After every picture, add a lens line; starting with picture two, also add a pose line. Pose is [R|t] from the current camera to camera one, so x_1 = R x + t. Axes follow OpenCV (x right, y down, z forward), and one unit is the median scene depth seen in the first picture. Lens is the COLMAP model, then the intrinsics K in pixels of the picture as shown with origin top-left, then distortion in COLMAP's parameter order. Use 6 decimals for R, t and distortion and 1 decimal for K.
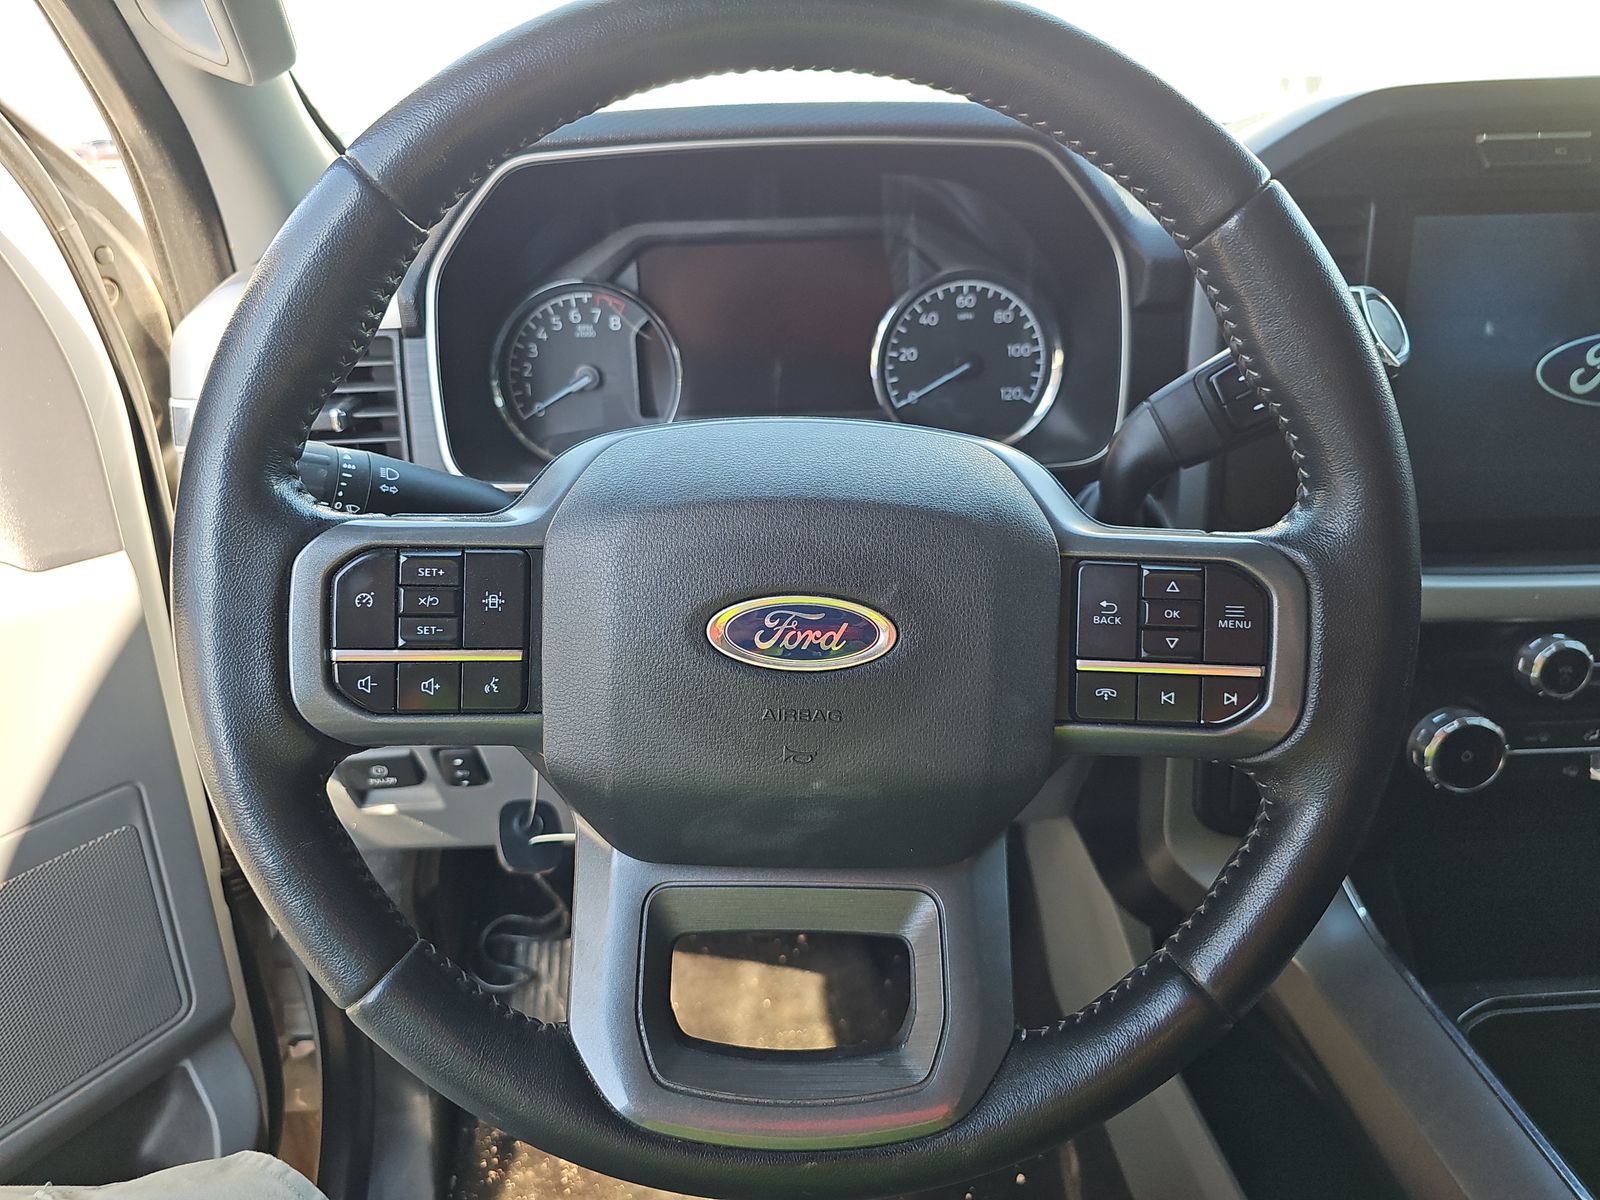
lens RADIAL K [[1069.1, 0, 765.5], [0, 1069.1, 595.1], [0, 0, 1]] dist [0.039498, -0.039482]
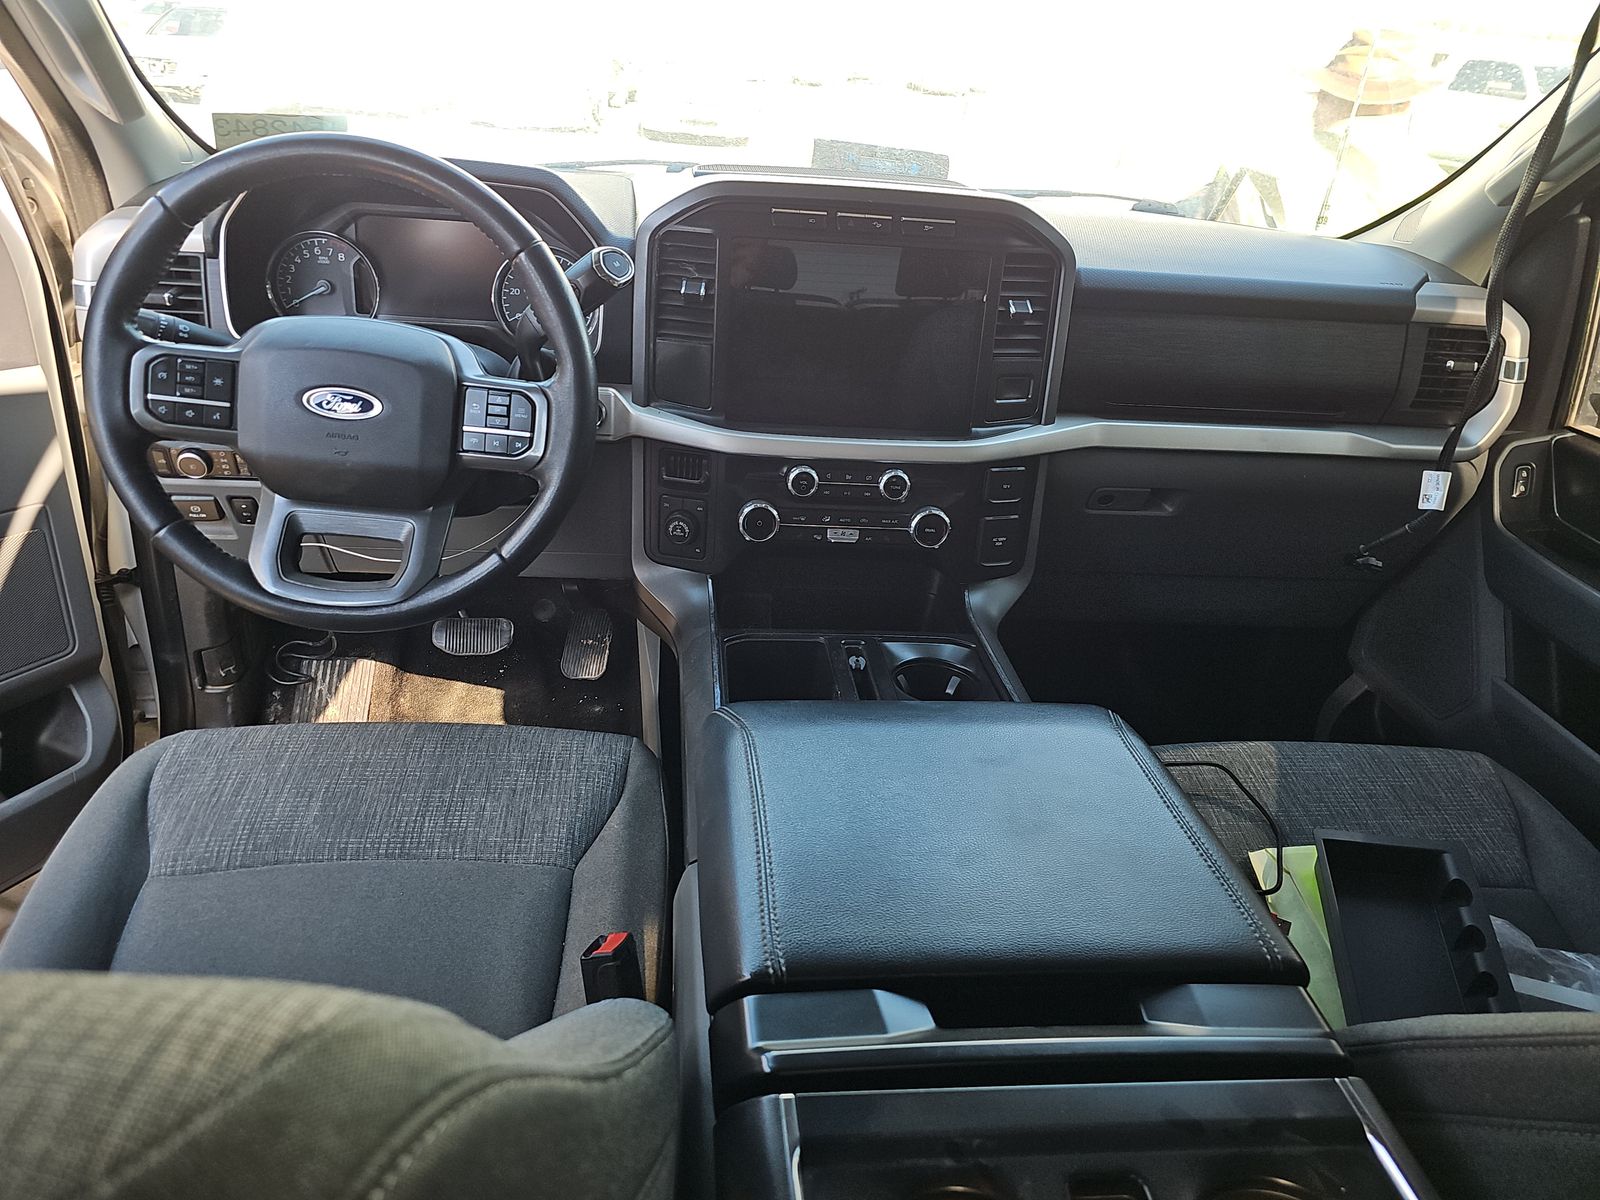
lens RADIAL K [[1069.1, 0, 801.3], [0, 1069.1, 609.5], [0, 0, 1]] dist [0.039498, -0.039482]
pose [[0.991224, 0.061906, 0.116806, 0.439423], [-0.071663, 0.994112, 0.081270, 0.122723], [-0.111087, -0.088928, 0.989824, -0.888056]]
